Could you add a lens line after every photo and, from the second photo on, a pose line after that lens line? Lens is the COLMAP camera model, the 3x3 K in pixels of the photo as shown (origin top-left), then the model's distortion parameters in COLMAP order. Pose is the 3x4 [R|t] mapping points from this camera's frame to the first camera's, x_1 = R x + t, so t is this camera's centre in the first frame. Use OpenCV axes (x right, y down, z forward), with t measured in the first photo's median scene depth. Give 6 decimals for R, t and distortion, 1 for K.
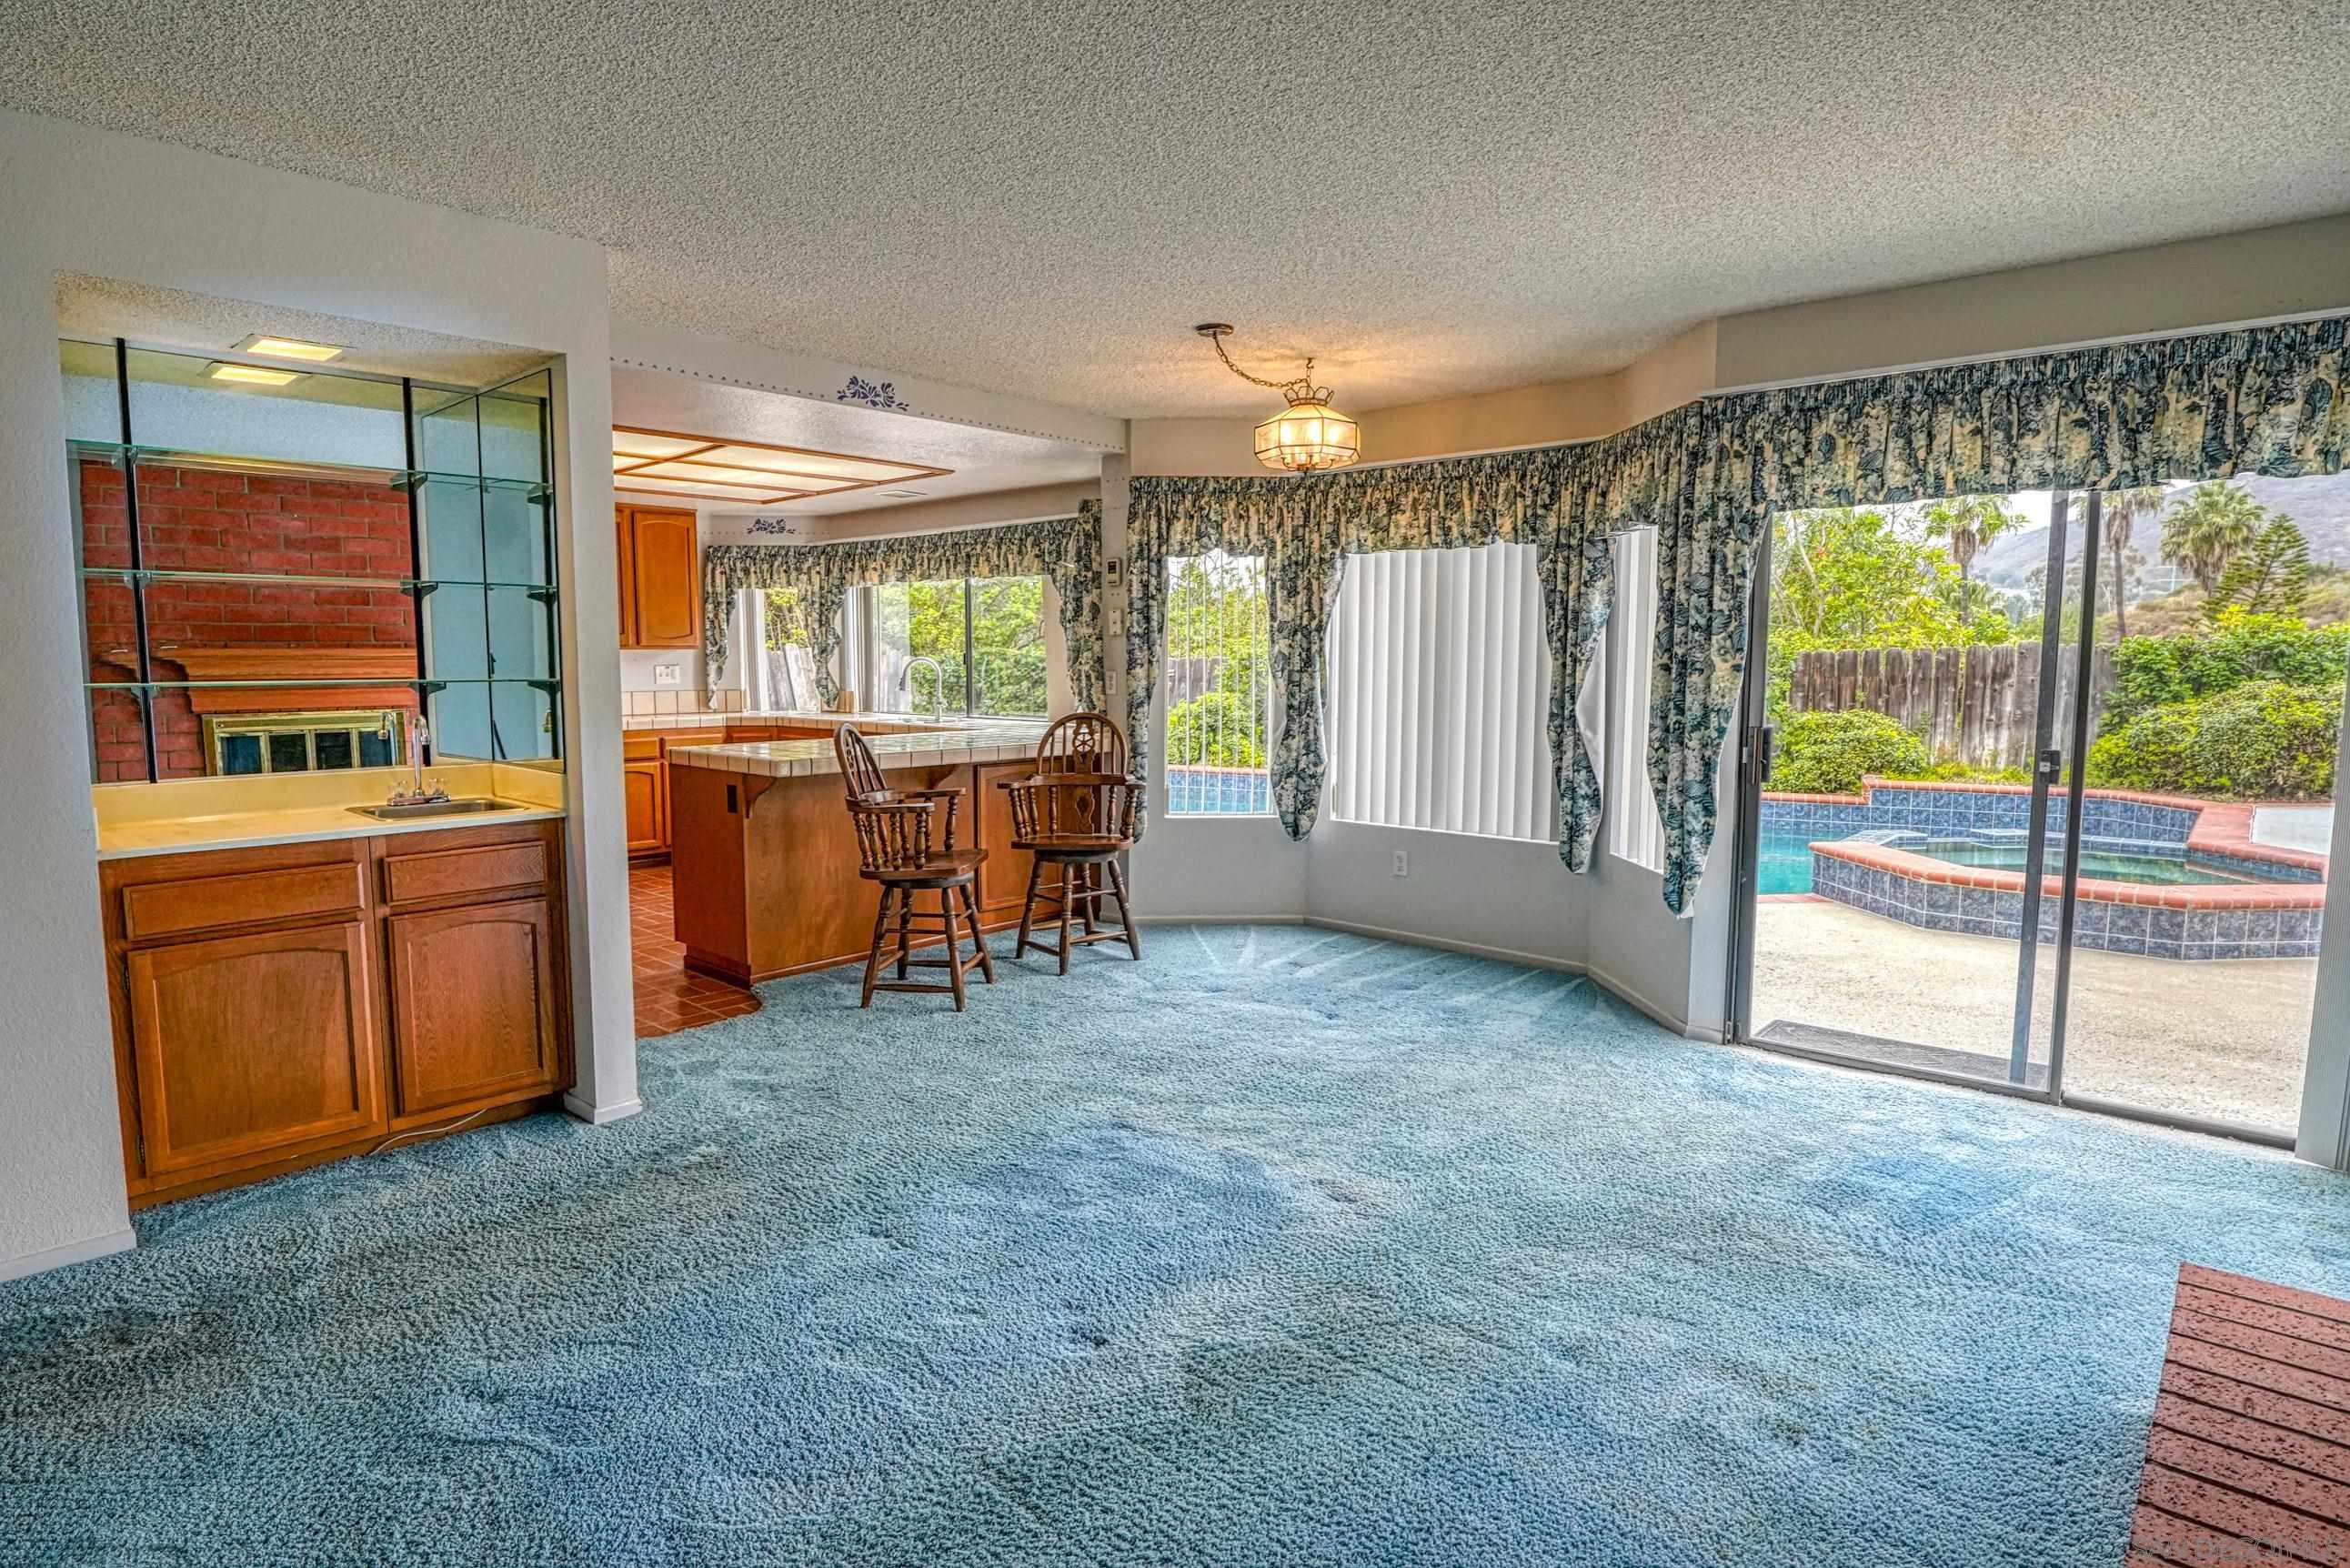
lens RADIAL K [[1249.9, 0, 1152.4], [0, 1249.9, 784.3], [0, 0, 1]] dist [-0.020423, -0.001349]
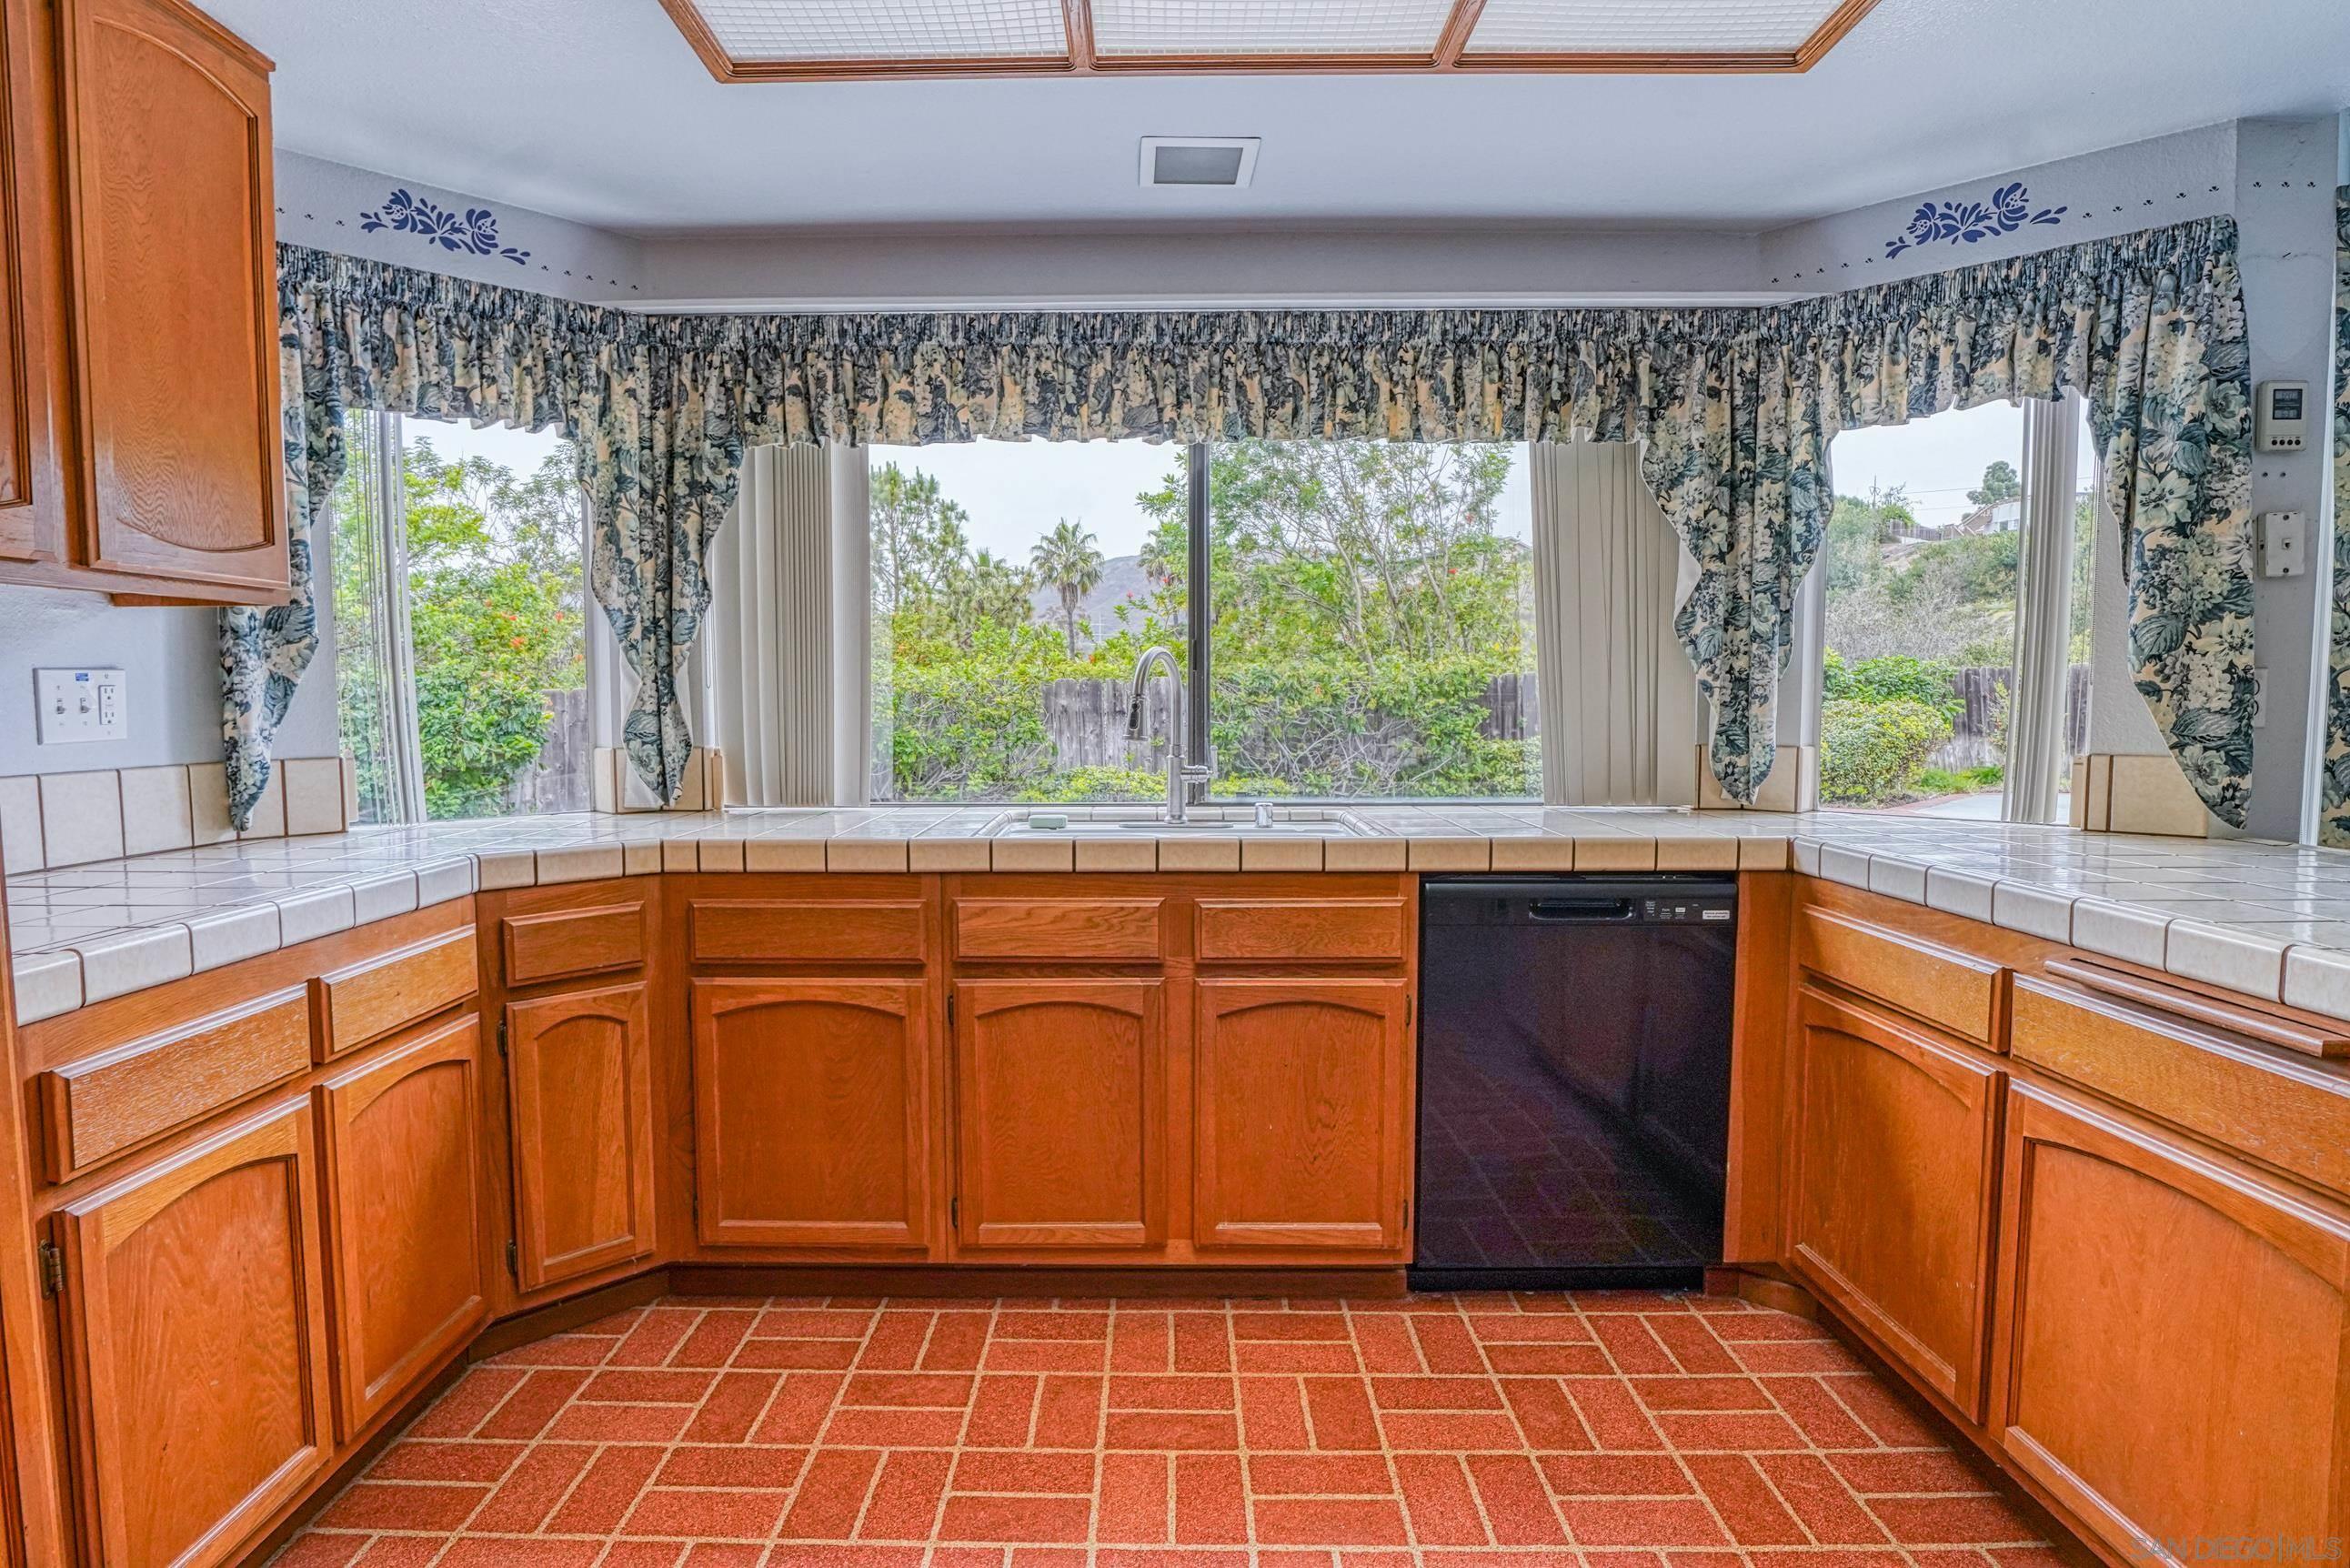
lens RADIAL K [[1249.9, 0, 1149.0], [0, 1249.9, 784.3], [0, 0, 1]] dist [-0.020423, -0.001349]
pose [[0.741111, -0.051365, 0.669415, -0.605992], [0.073478, 0.997285, -0.004824, -0.085044], [-0.667350, 0.052762, 0.742873, 1.034704]]
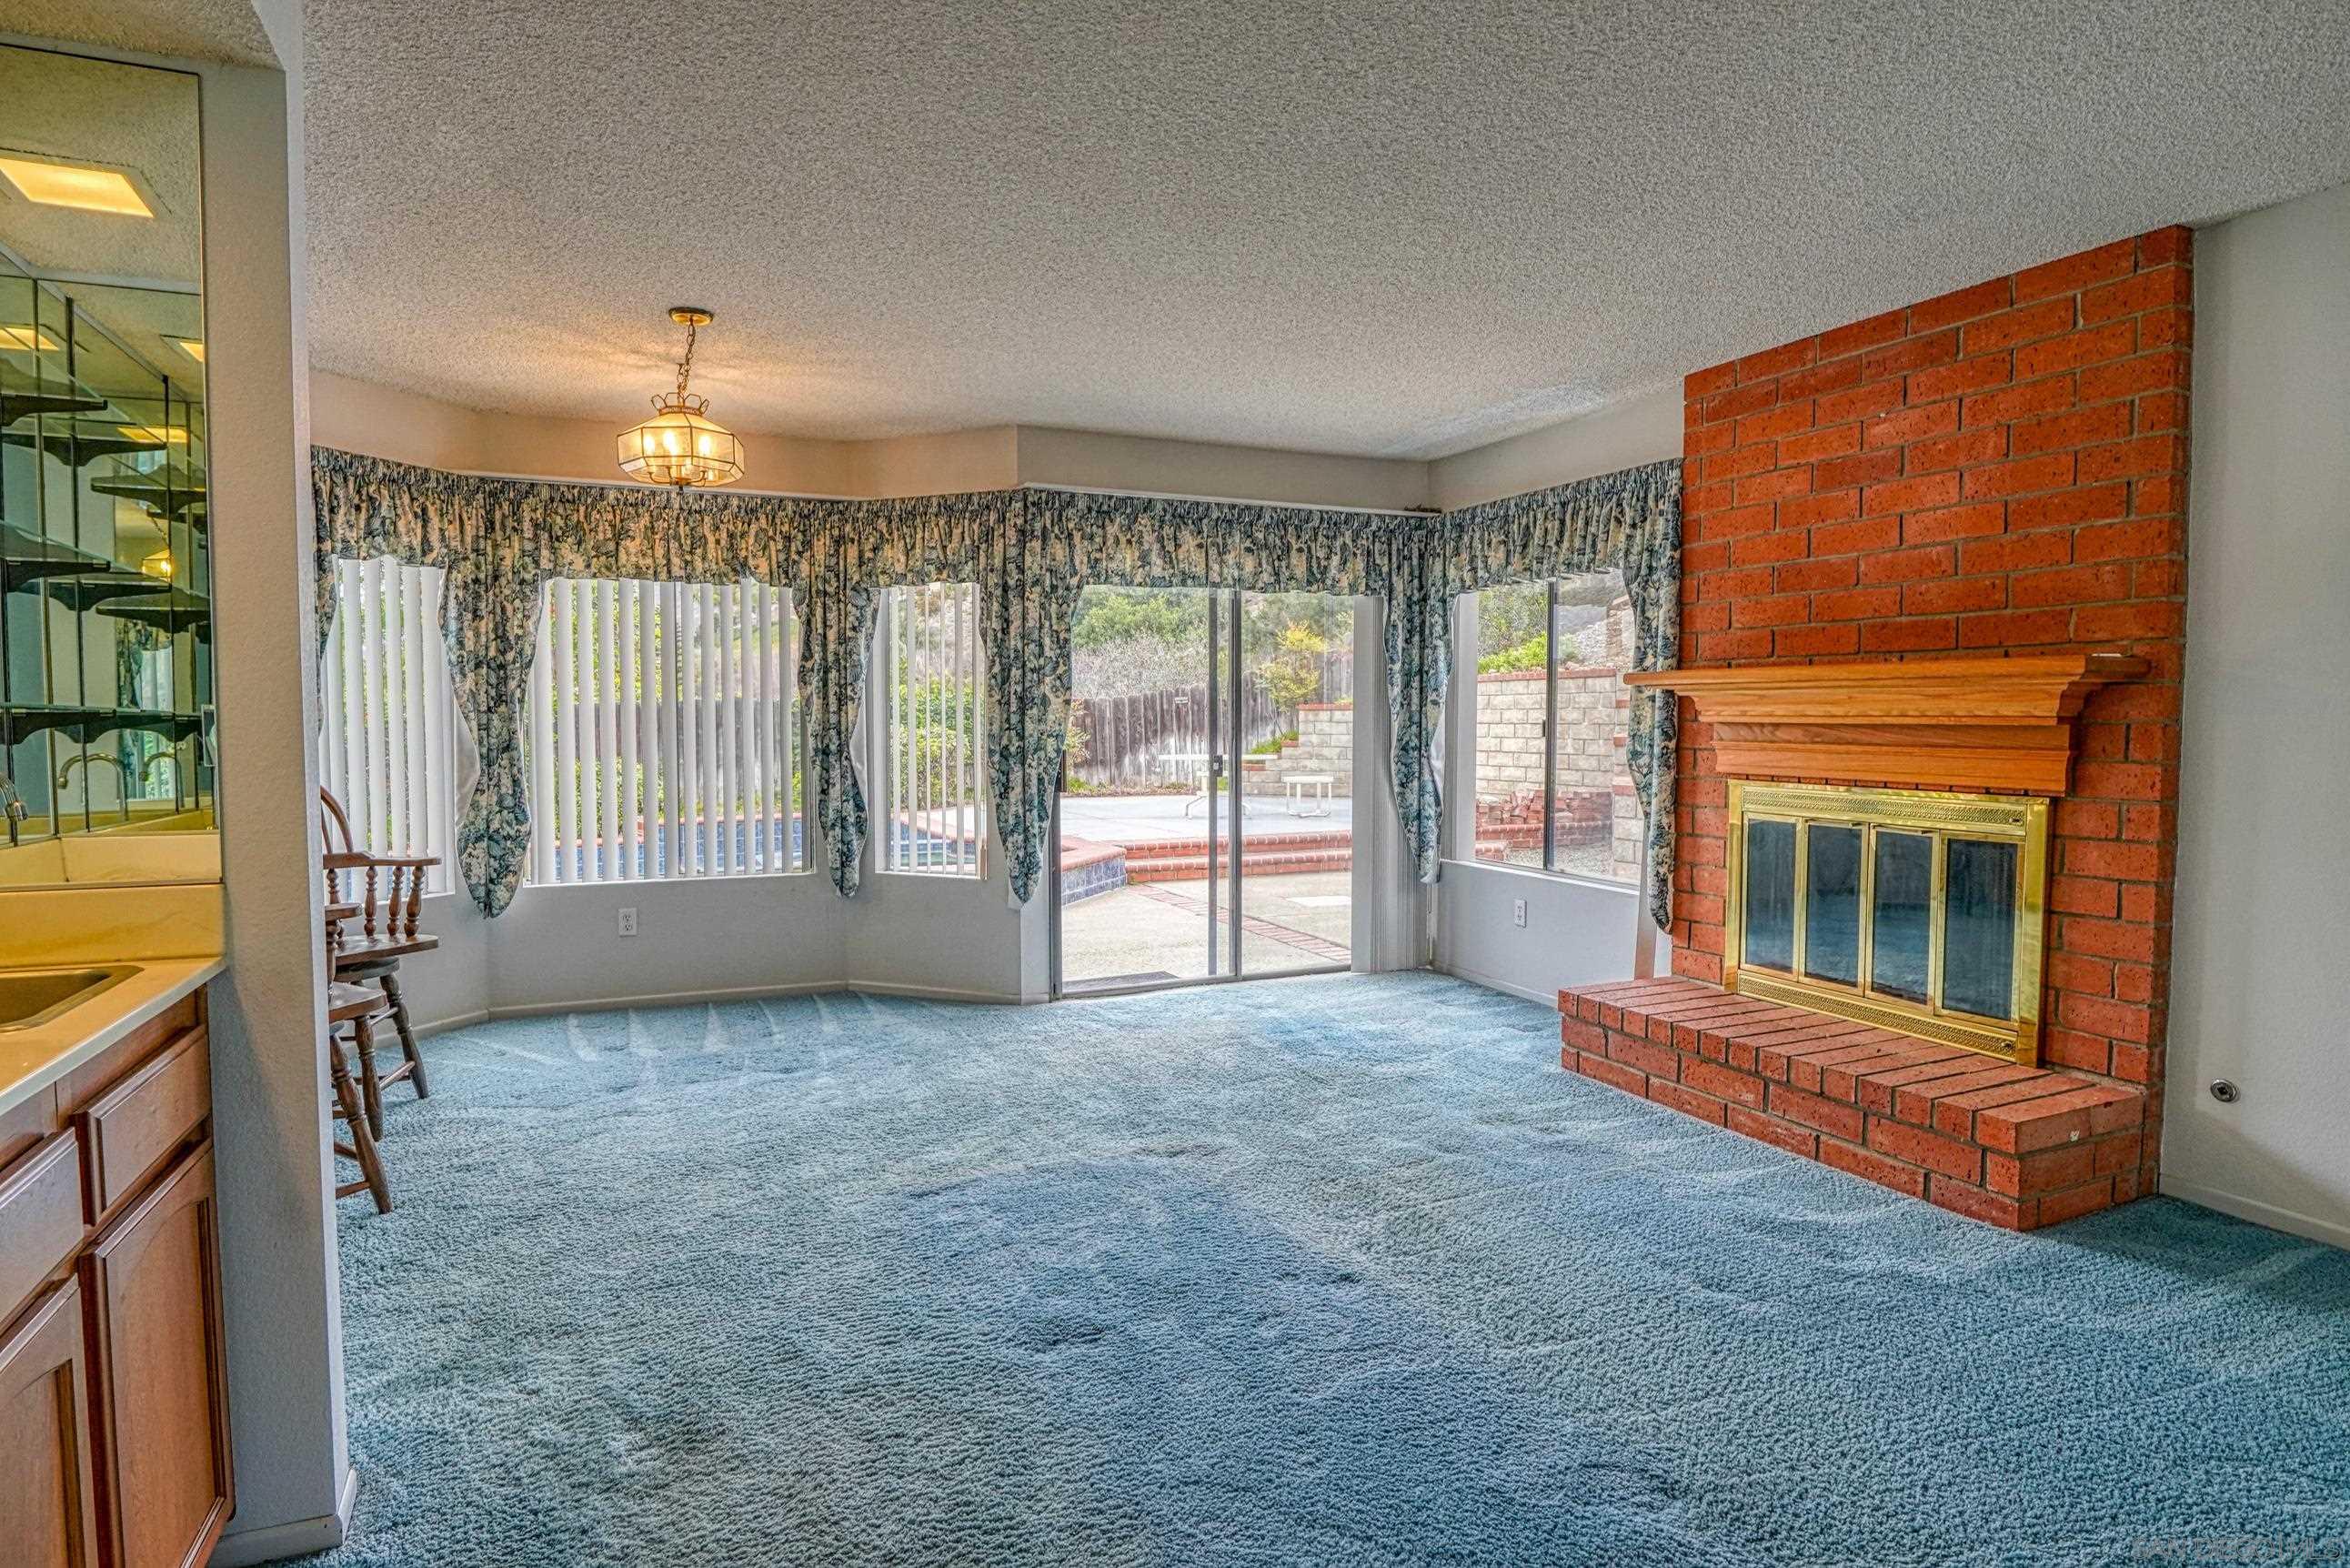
lens RADIAL K [[1249.9, 0, 1153.5], [0, 1249.9, 781.3], [0, 0, 1]] dist [-0.020423, -0.001349]
pose [[0.405141, -0.047430, 0.913023, -0.485013], [0.095159, 0.995417, 0.009485, -0.011409], [-0.909289, 0.083039, 0.407797, 0.284954]]
